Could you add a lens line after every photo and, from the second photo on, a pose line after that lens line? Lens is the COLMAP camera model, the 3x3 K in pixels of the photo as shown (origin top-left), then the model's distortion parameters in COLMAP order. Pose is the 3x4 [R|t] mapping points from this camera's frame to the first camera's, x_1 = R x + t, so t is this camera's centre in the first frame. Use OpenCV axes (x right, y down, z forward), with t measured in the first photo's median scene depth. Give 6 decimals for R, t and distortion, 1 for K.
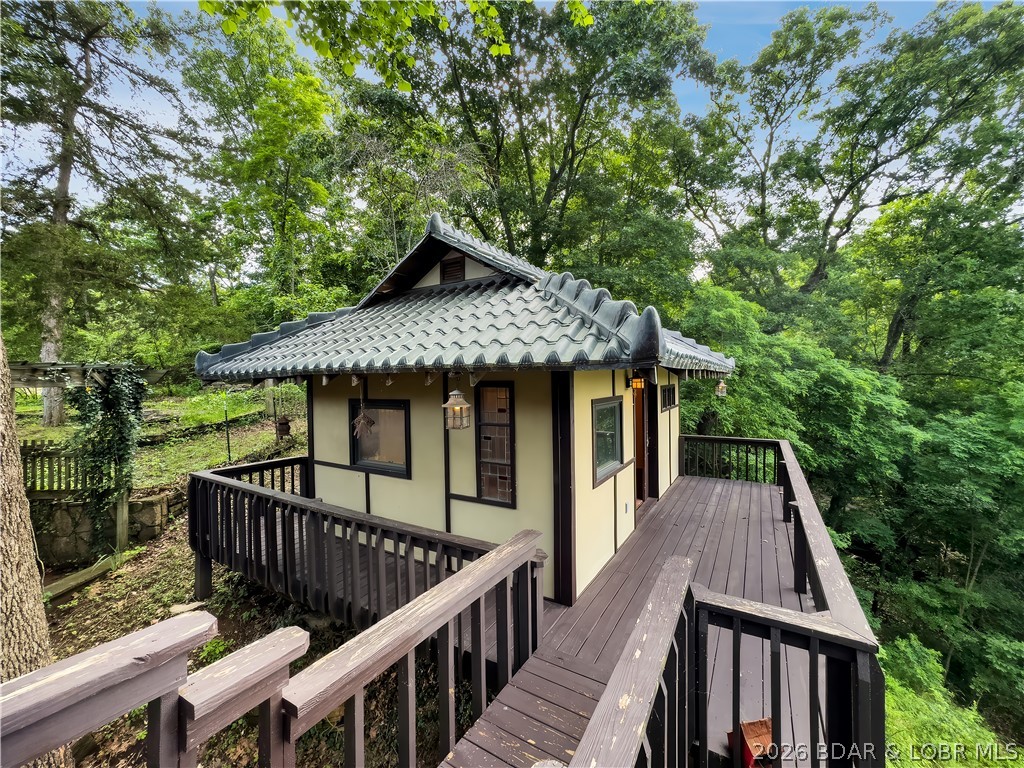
lens RADIAL K [[415.6, 0, 506.2], [0, 415.6, 386.2], [0, 0, 1]] dist [-0.000302, 0.000118]
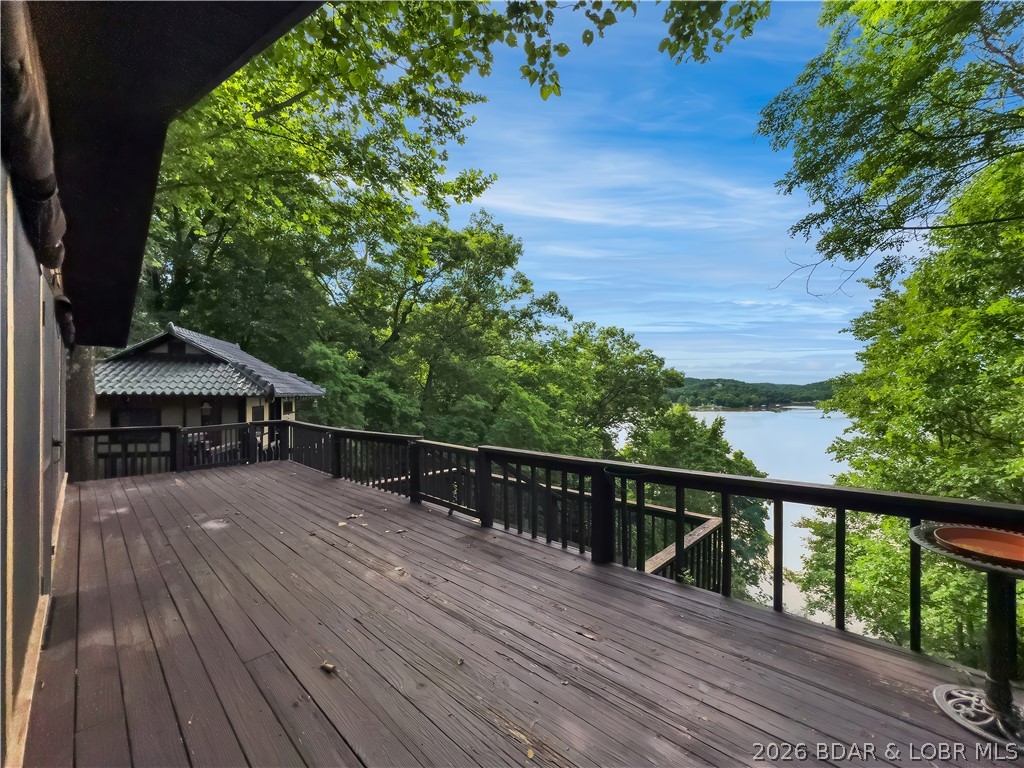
lens RADIAL K [[415.6, 0, 506.2], [0, 415.6, 386.2], [0, 0, 1]] dist [-0.000302, 0.000118]
pose [[0.692733, 0.030072, 0.720567, -0.241694], [-0.000785, 0.999161, -0.040945, 0.003121], [-0.721194, 0.027799, 0.692175, -0.836810]]
